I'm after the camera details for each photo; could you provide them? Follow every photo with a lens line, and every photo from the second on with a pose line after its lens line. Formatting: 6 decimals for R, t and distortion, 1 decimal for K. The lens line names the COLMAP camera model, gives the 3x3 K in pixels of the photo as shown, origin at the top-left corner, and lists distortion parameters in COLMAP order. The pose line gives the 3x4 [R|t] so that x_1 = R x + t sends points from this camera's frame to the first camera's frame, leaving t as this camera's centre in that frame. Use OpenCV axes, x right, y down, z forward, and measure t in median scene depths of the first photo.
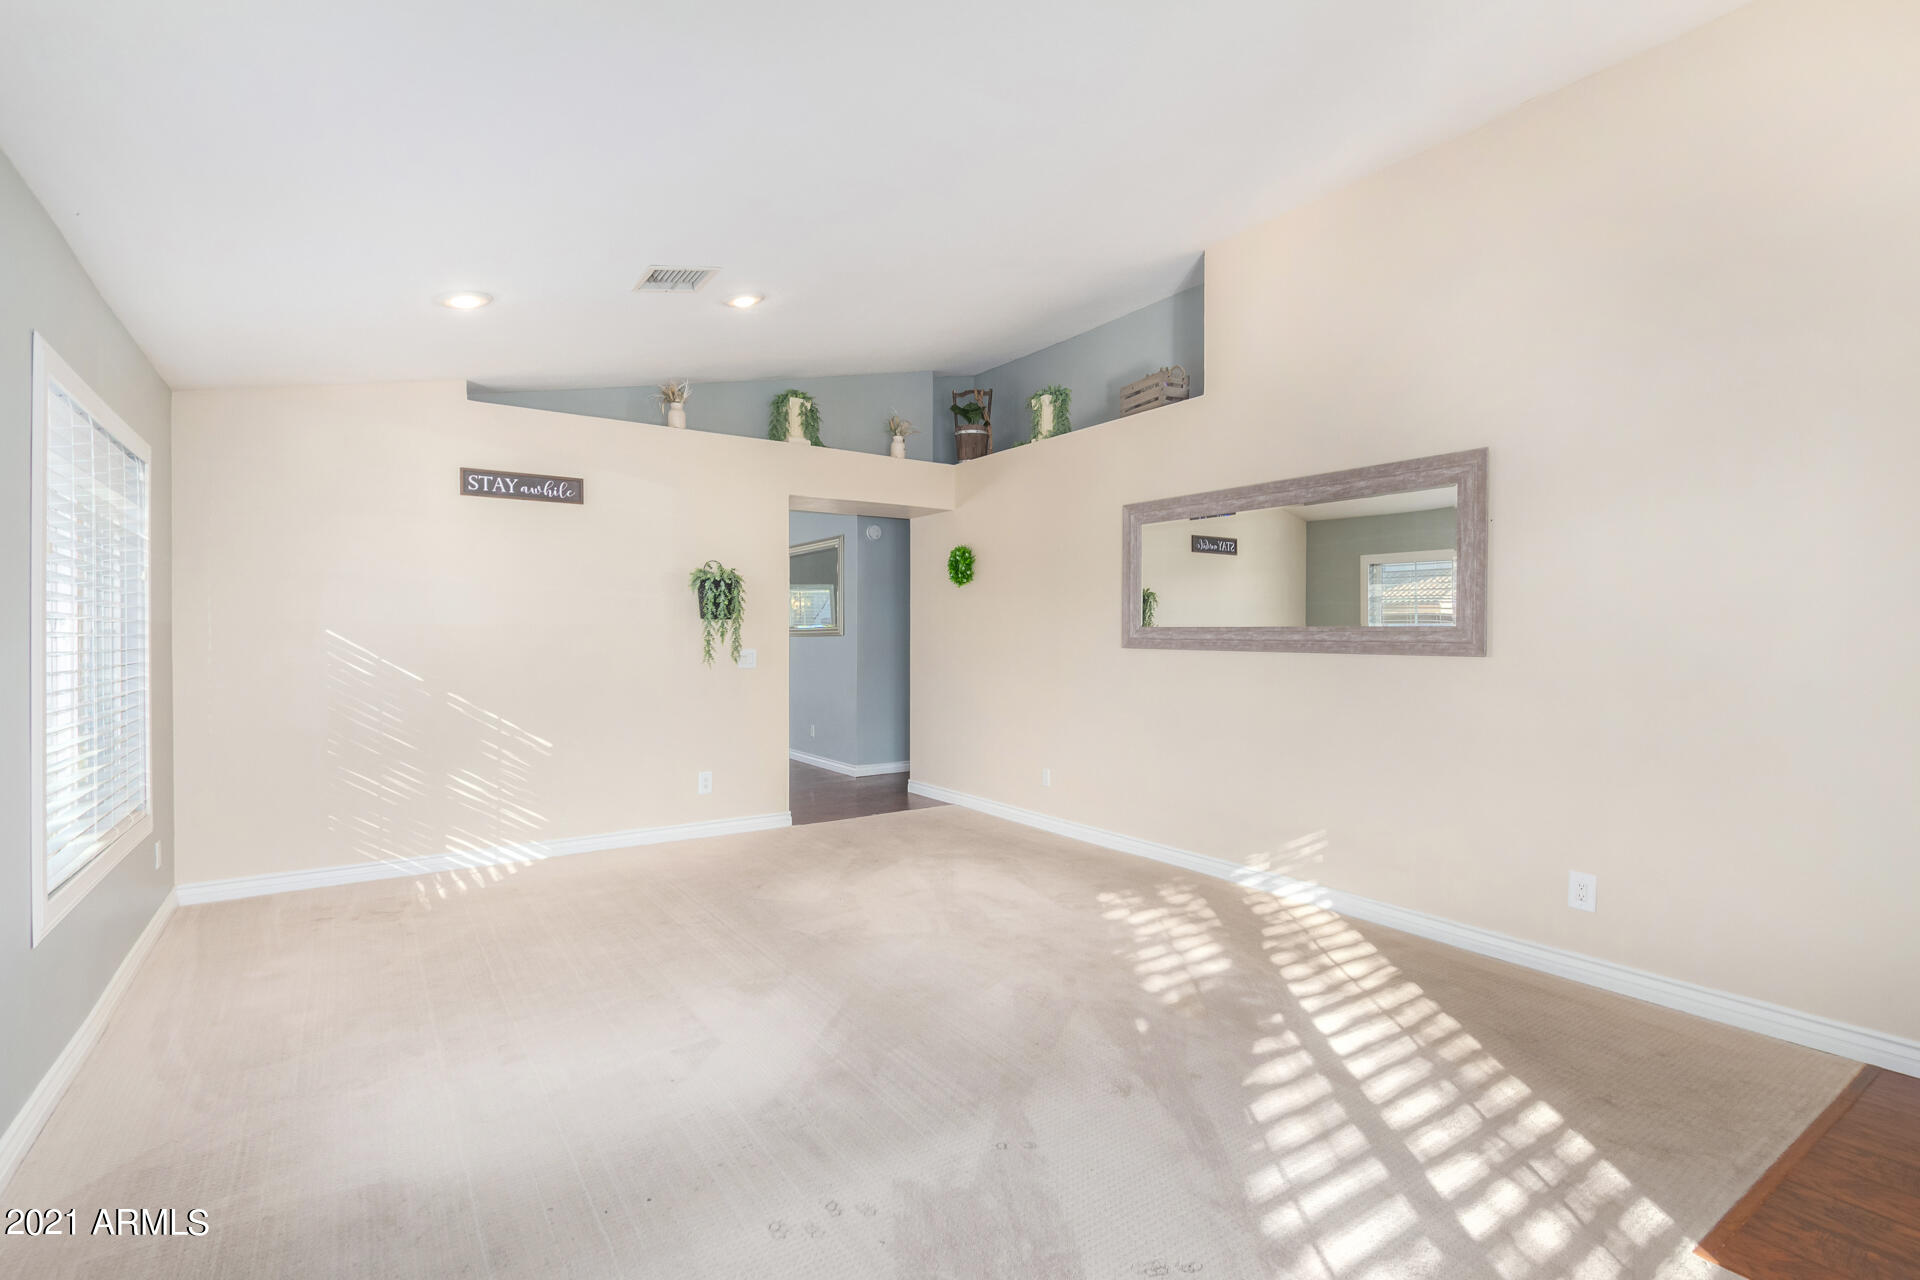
lens RADIAL K [[880.2, 0, 964.8], [0, 880.2, 627.6], [0, 0, 1]] dist [0.004424, -0.002951]
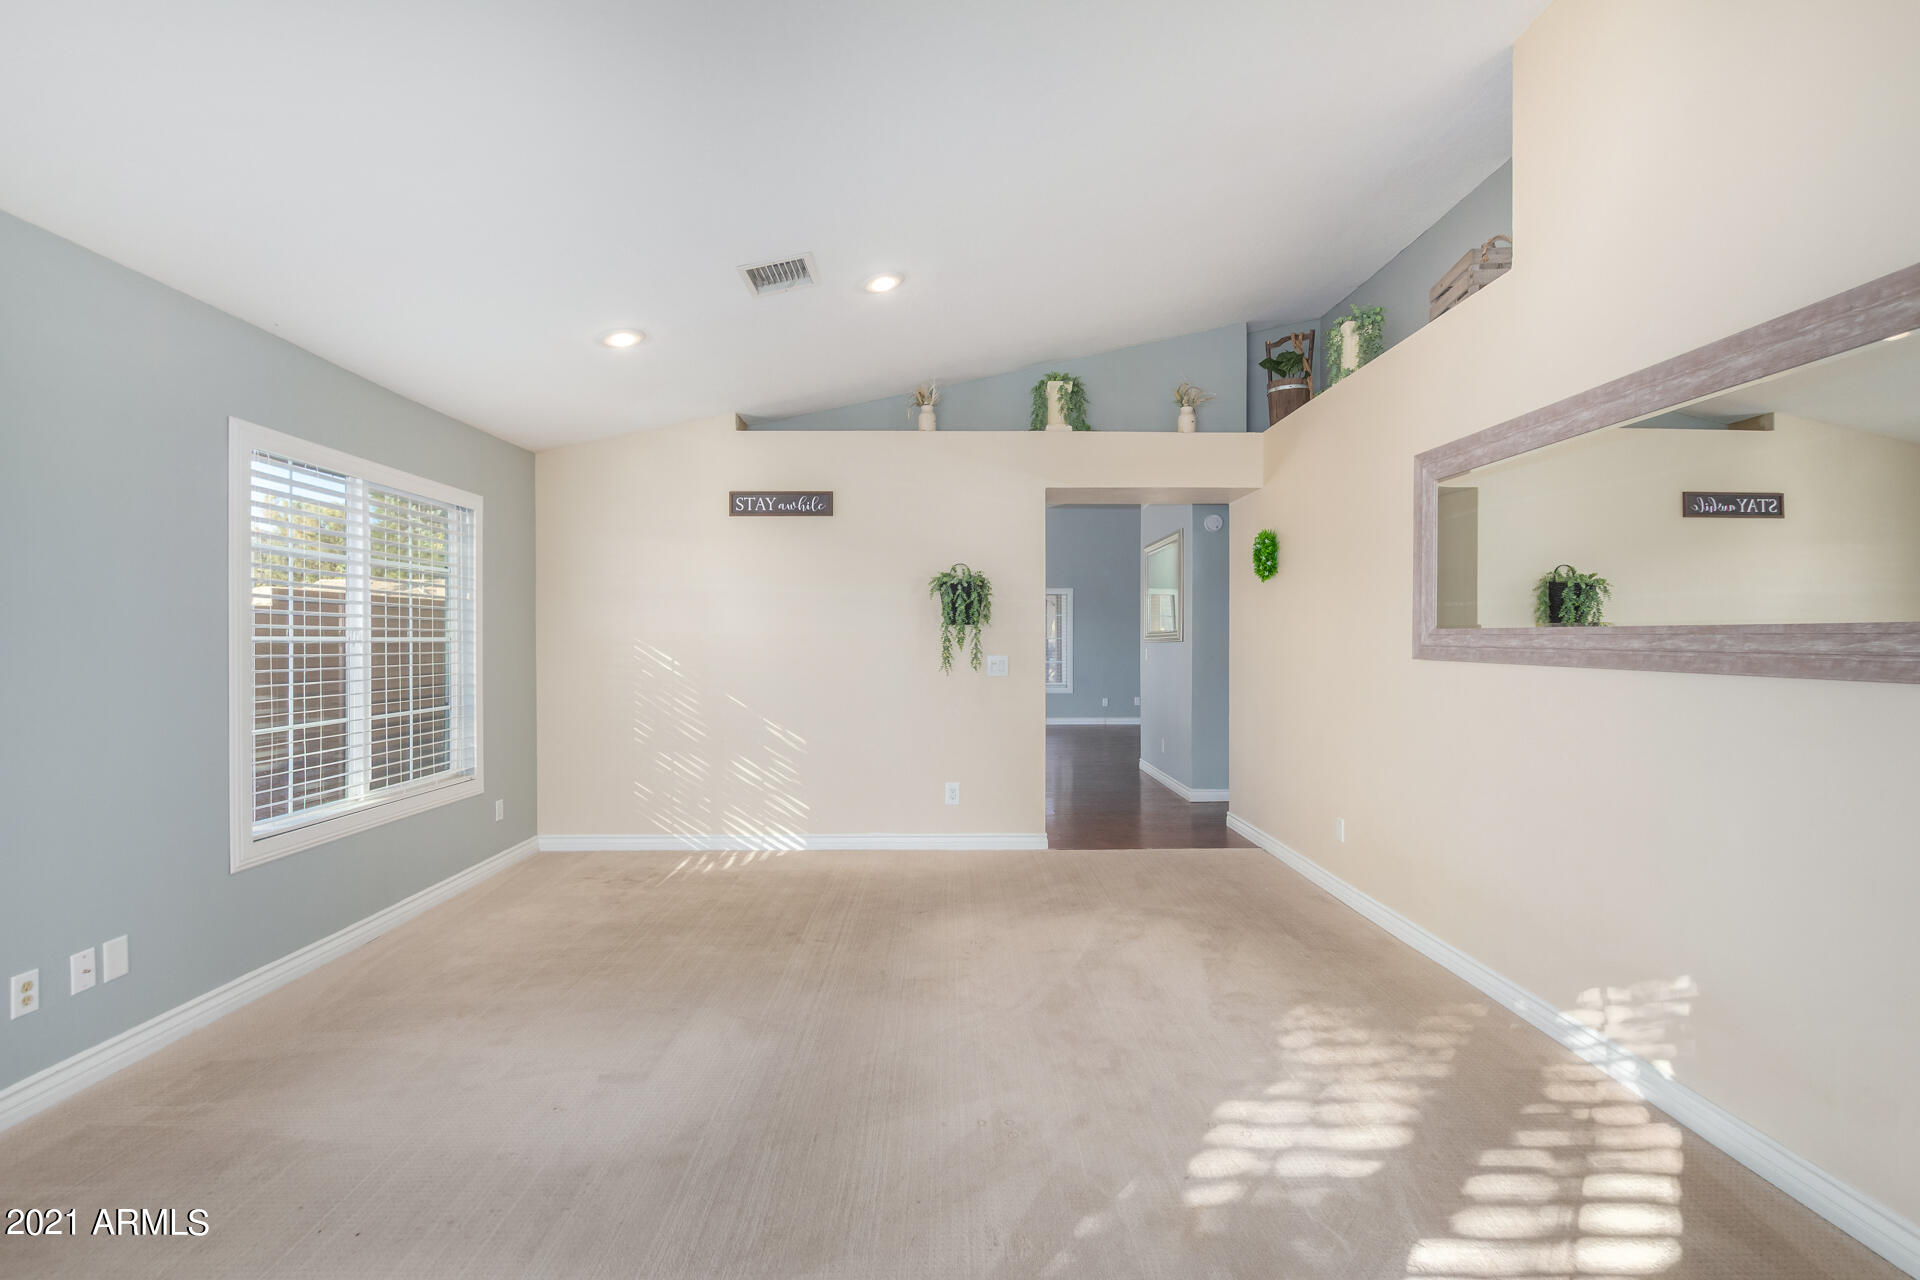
lens RADIAL K [[880.2, 0, 950.9], [0, 880.2, 640.5], [0, 0, 1]] dist [0.004424, -0.002951]
pose [[0.832755, -0.000987, -0.553641, 0.271648], [0.004998, 0.999971, 0.005734, 0.002273], [0.553620, -0.007542, 0.832736, 0.218673]]
